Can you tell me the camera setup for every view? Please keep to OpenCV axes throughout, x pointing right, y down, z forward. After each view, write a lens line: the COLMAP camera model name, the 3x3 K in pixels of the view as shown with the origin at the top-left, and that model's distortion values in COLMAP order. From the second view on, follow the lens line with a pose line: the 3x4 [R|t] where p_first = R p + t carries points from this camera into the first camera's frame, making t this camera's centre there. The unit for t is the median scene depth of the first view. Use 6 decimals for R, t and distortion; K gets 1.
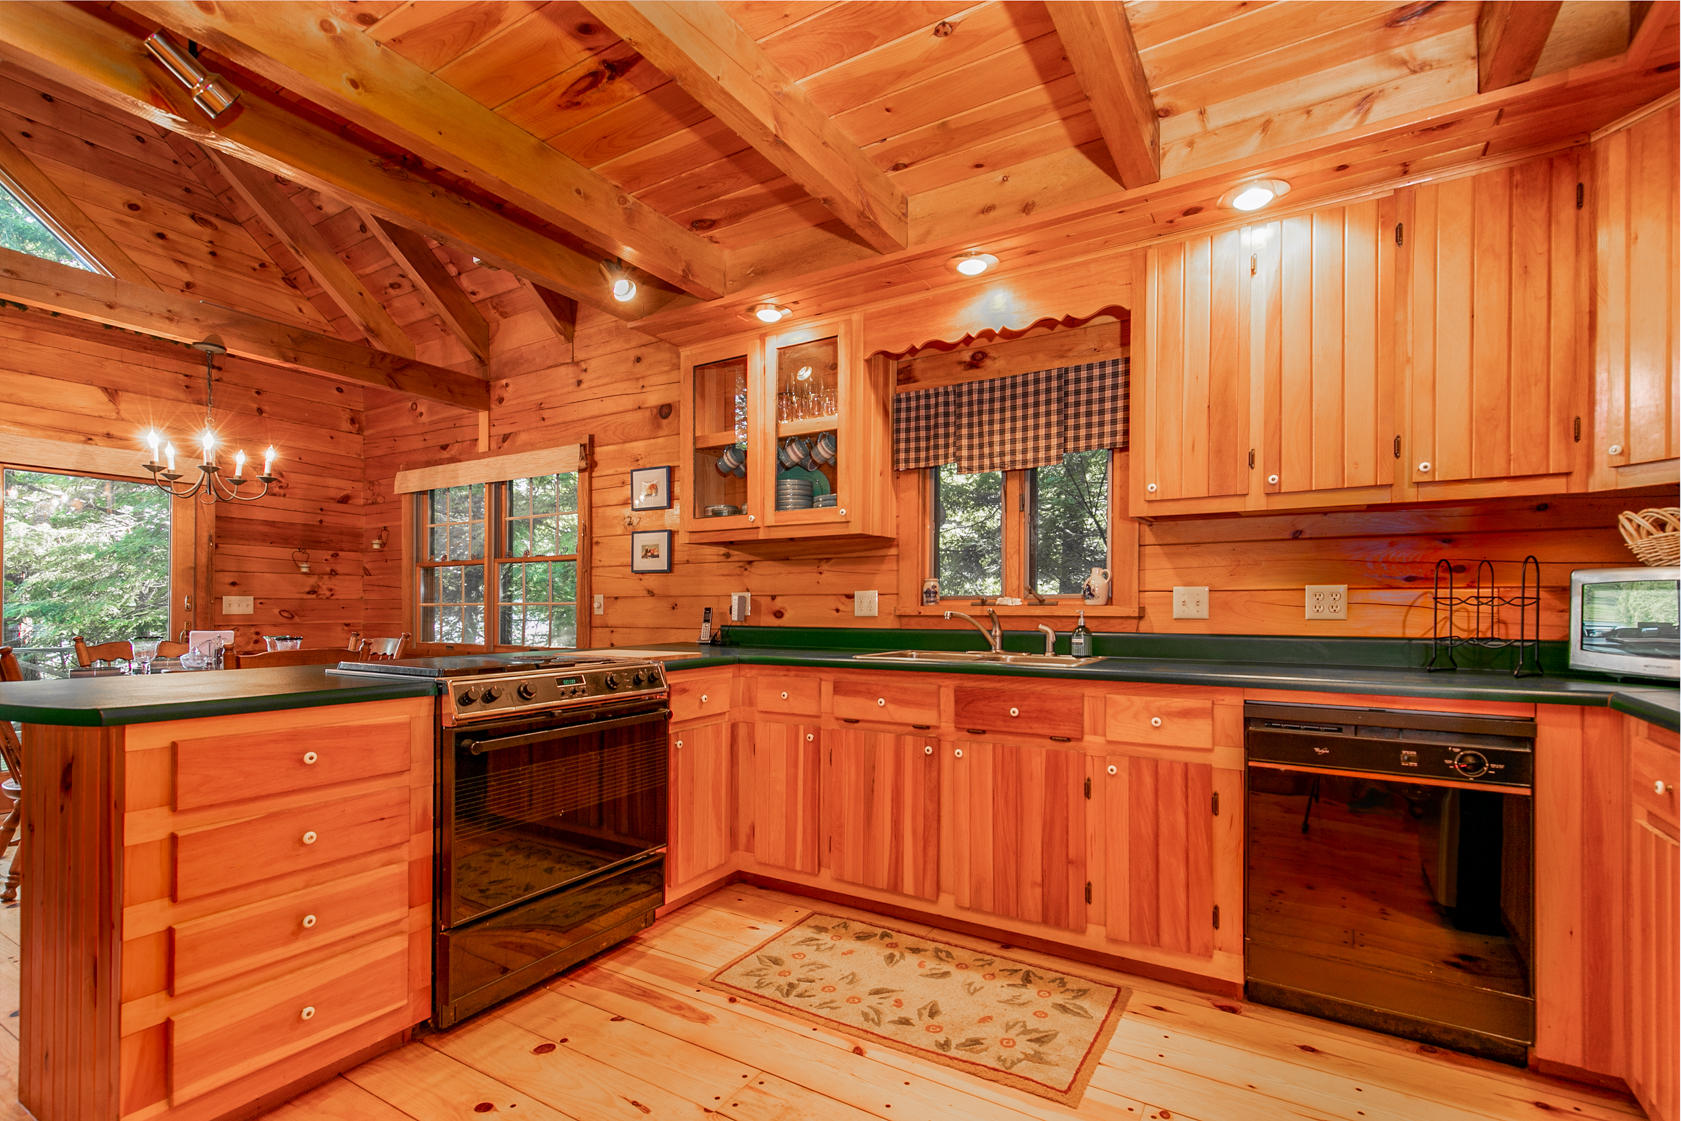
lens RADIAL K [[764.9, 0, 847.8], [0, 764.9, 604.7], [0, 0, 1]] dist [0.001371, -0.000224]
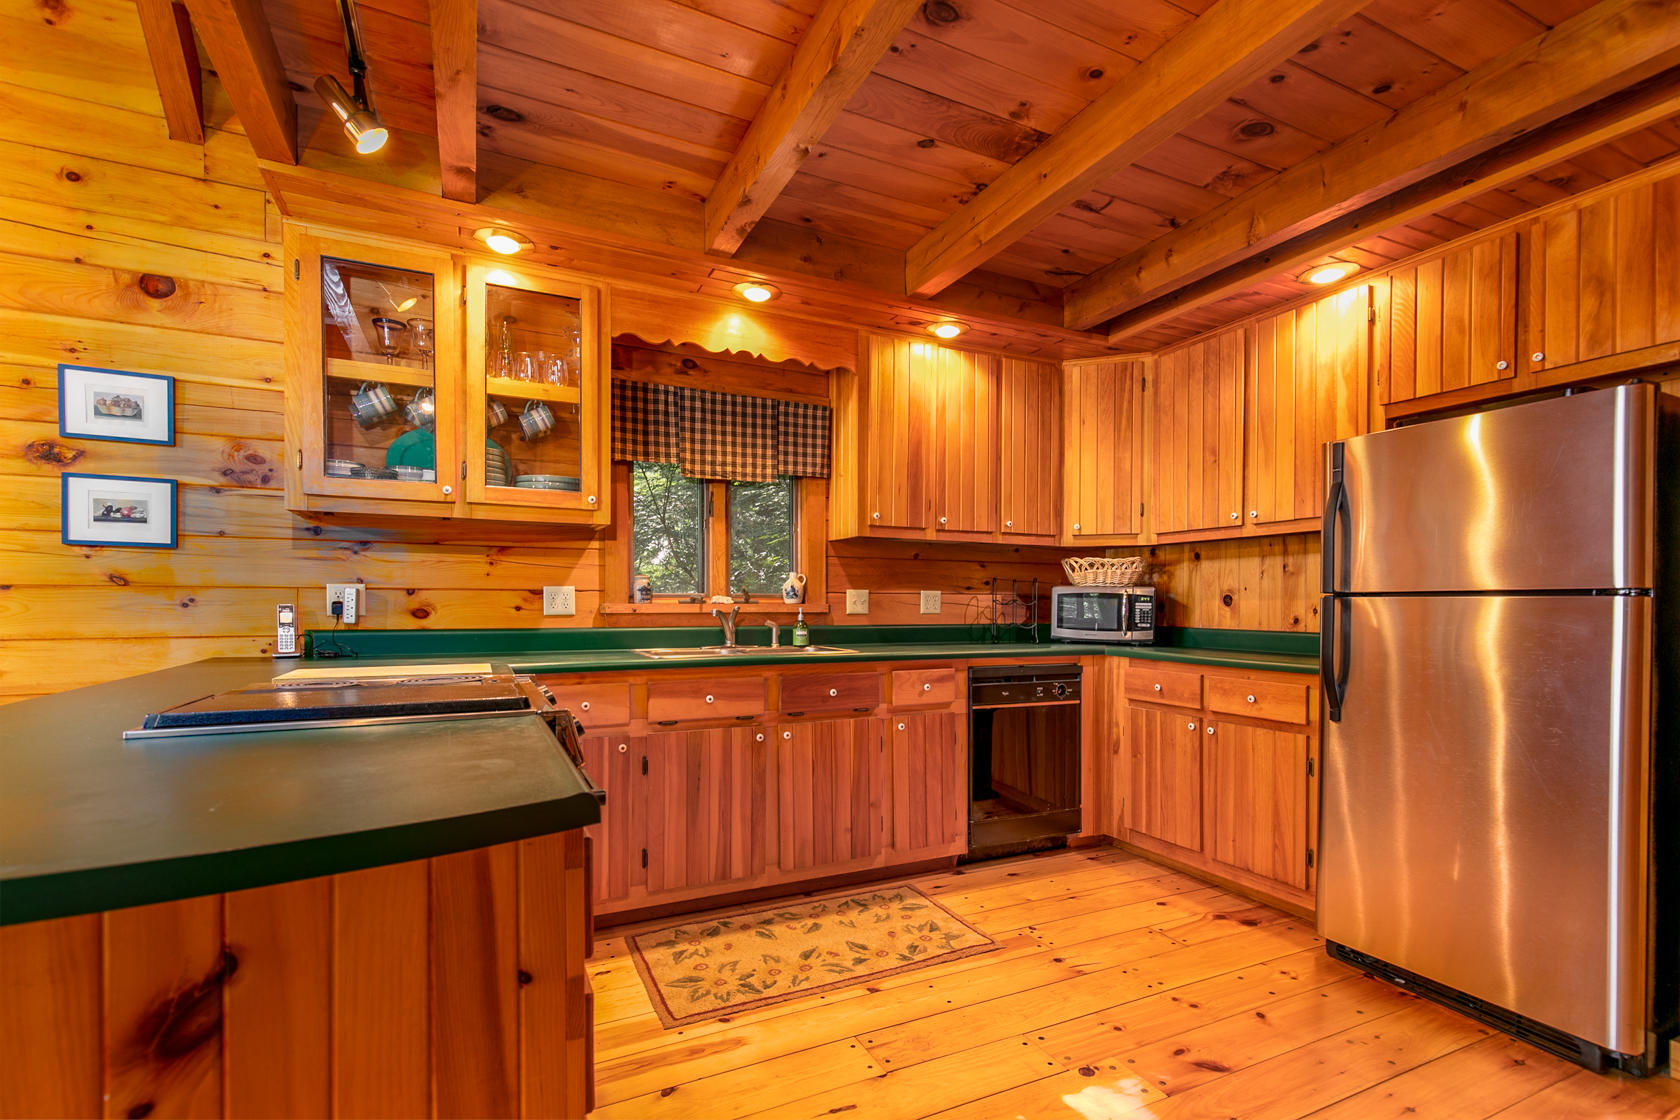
lens RADIAL K [[770.9, 0, 843.0], [0, 770.9, 612.2], [0, 0, 1]] dist [0.002493, 0.000262]
pose [[0.544190, -0.006533, 0.838937, -0.758633], [-0.005522, 0.999920, 0.011368, -0.000194], [-0.838944, -0.010819, 0.544110, 0.316809]]
